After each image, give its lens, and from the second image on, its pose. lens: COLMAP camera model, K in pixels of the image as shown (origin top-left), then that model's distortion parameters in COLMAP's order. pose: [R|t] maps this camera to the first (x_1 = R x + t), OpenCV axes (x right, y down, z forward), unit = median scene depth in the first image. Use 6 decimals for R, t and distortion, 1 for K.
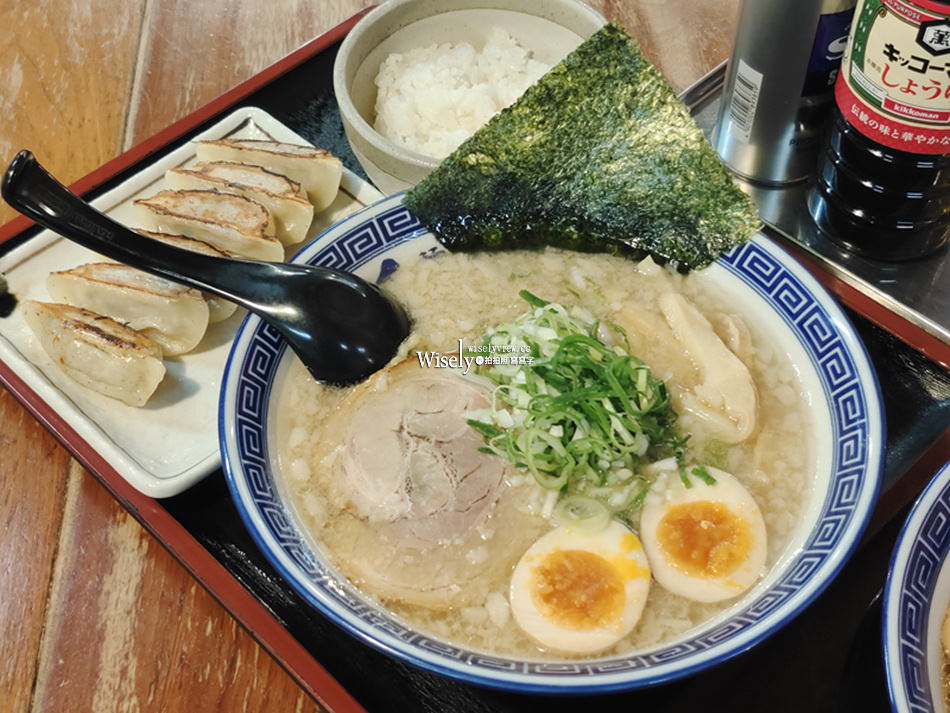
lens RADIAL K [[1392.7, 0, 388.0], [0, 1392.7, 358.2], [0, 0, 1]] dist [0.120467, 0.000000]
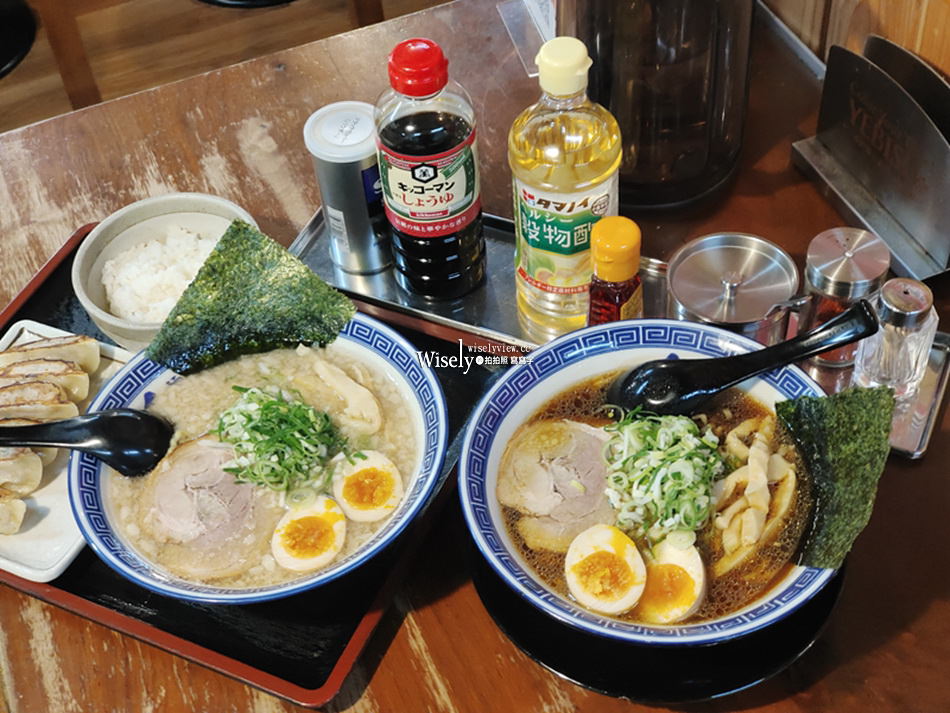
lens RADIAL K [[1392.7, 0, 481.4], [0, 1392.7, 351.1], [0, 0, 1]] dist [0.120467, 0.000000]
pose [[0.927199, -0.296249, 0.229213, 0.000927], [0.308278, 0.951131, -0.017732, 0.031442], [-0.212758, 0.087102, 0.973215, -0.669621]]
